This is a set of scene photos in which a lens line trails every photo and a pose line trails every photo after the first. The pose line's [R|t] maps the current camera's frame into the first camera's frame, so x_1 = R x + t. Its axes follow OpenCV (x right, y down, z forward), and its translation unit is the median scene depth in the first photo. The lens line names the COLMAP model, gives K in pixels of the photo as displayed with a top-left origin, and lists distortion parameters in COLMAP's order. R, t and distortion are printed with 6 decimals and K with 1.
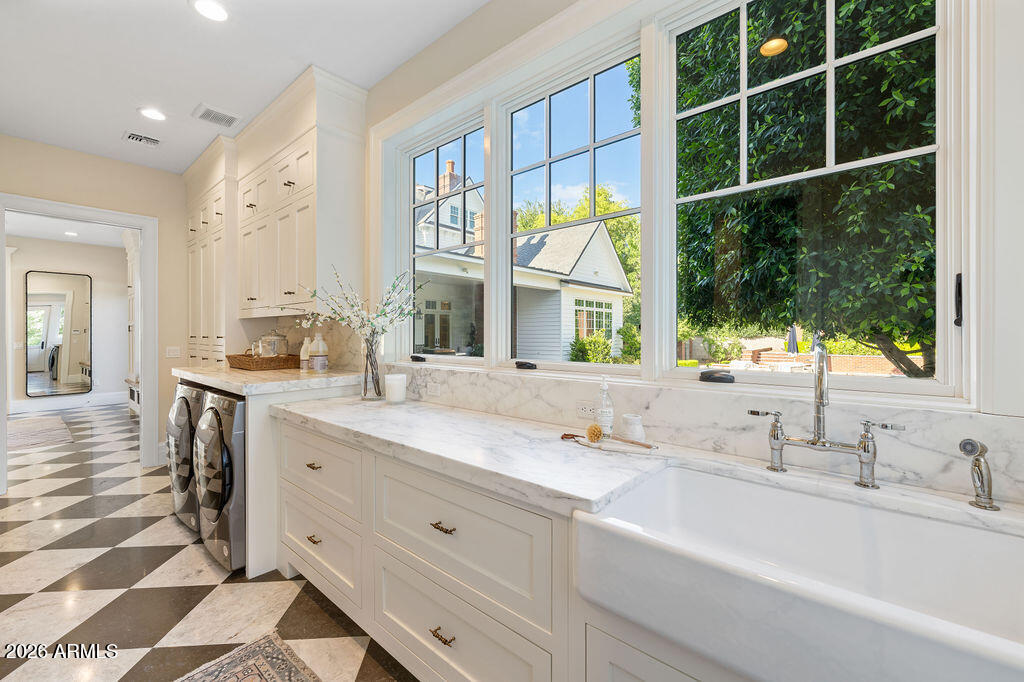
lens RADIAL K [[417.7, 0, 513.5], [0, 417.7, 334.4], [0, 0, 1]] dist [-0.002356, -0.000702]
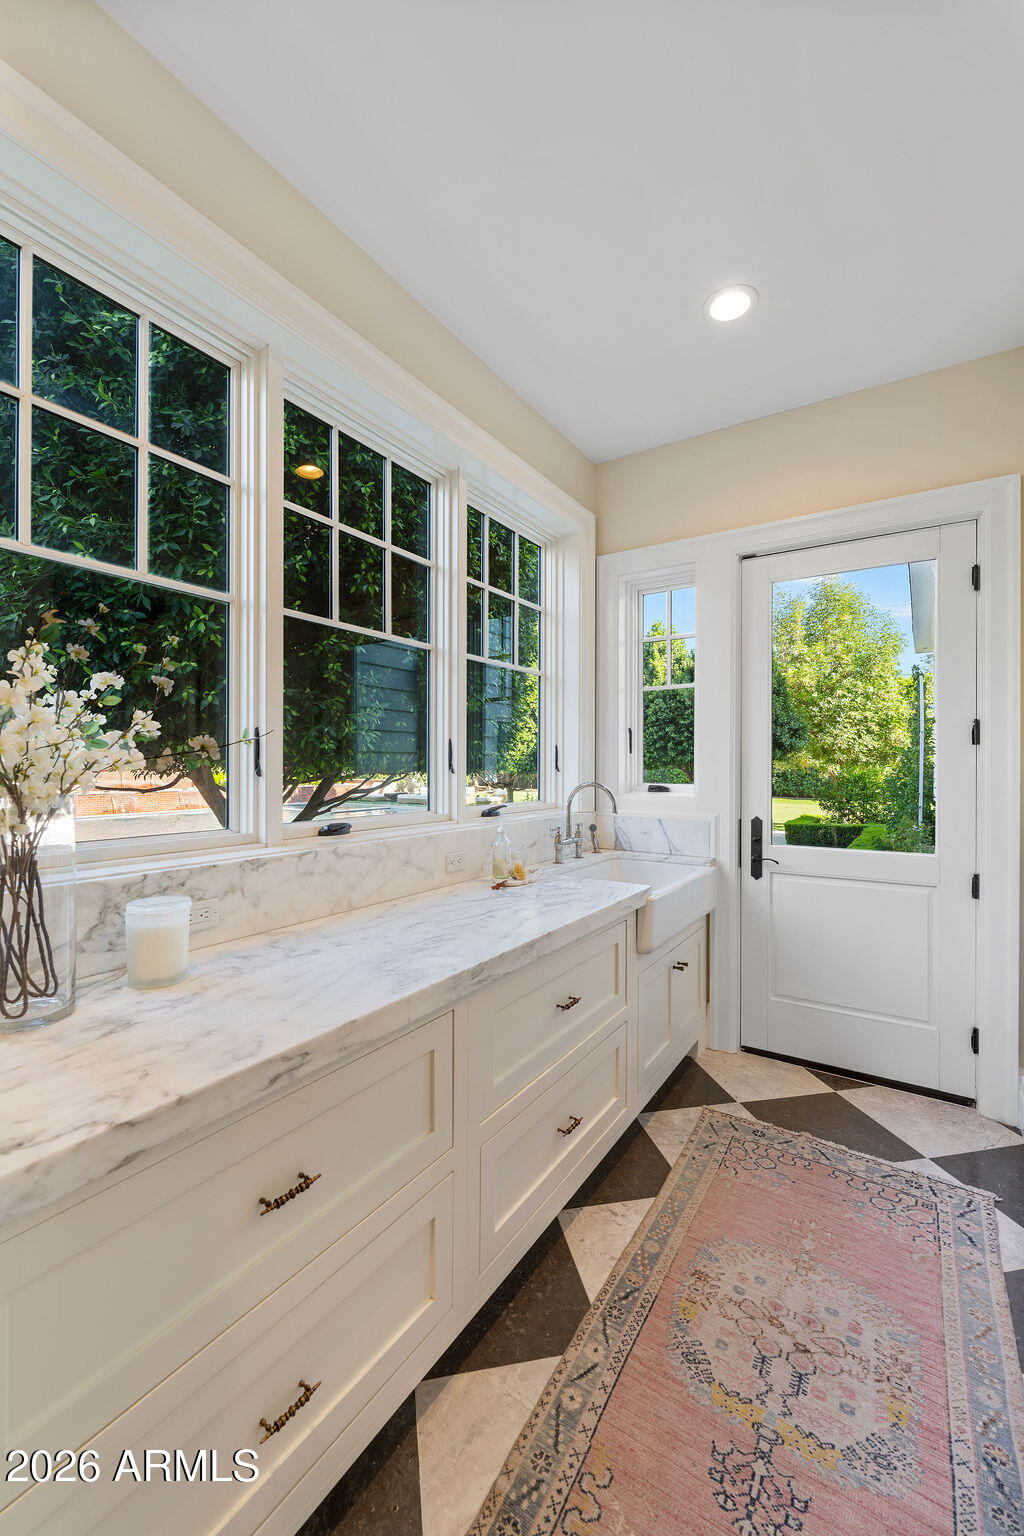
lens RADIAL K [[626.6, 0, 472.2], [0, 626.6, 766.1], [0, 0, 1]] dist [-0.002356, -0.000702]
pose [[-0.100883, 0.001800, 0.994897, -0.847589], [-0.001716, 0.999997, -0.001983, -0.021572], [-0.994897, -0.001907, -0.100879, 0.767977]]
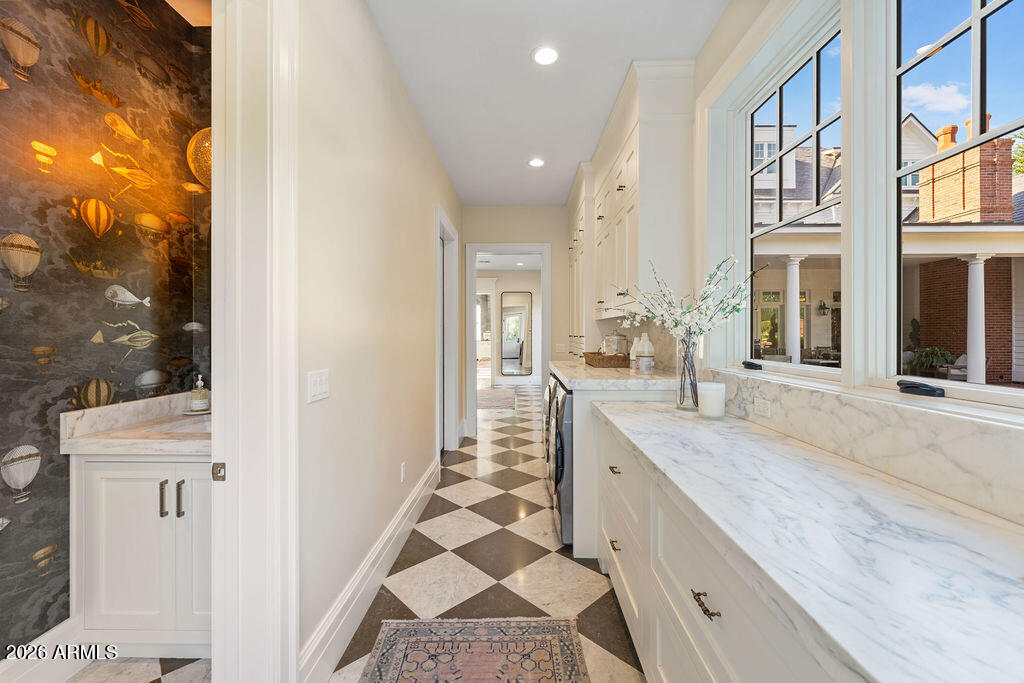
lens RADIAL K [[417.7, 0, 507.2], [0, 417.7, 331.6], [0, 0, 1]] dist [-0.002356, -0.000702]
pose [[0.632955, -0.002122, -0.774186, 0.099897], [-0.001694, 0.999990, -0.004126, -0.001981], [0.774187, 0.003923, 0.632945, 0.158709]]
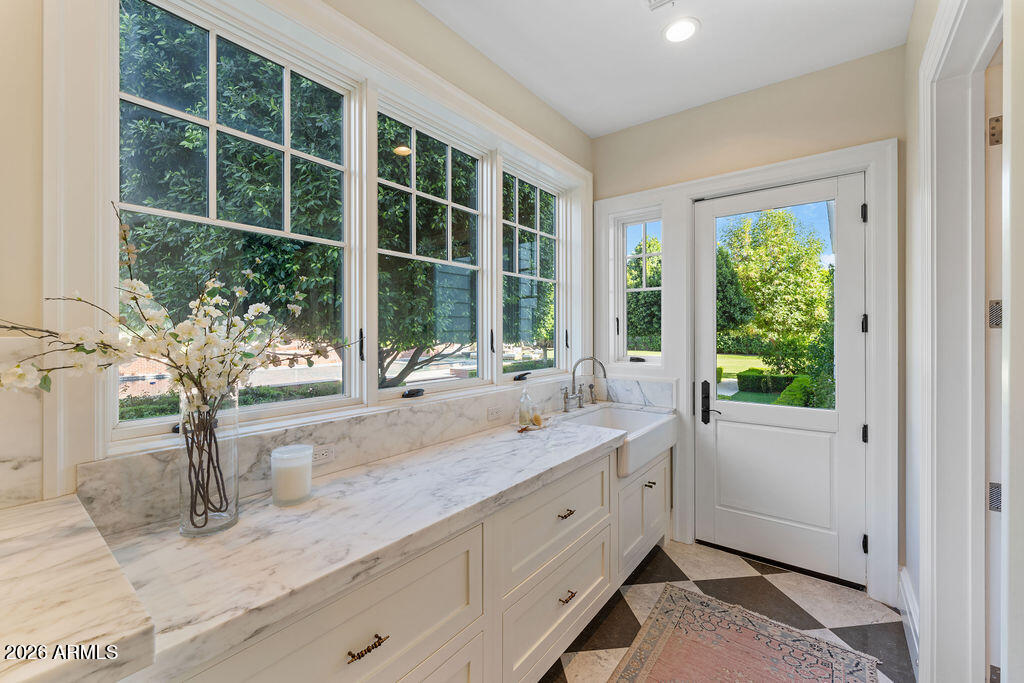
lens RADIAL K [[417.7, 0, 486.5], [0, 417.7, 333.4], [0, 0, 1]] dist [-0.002356, -0.000702]
pose [[-0.021188, 0.002686, 0.999772, -0.849346], [0.003790, 0.999989, -0.002606, -0.058502], [-0.999768, 0.003734, -0.021198, 0.732710]]
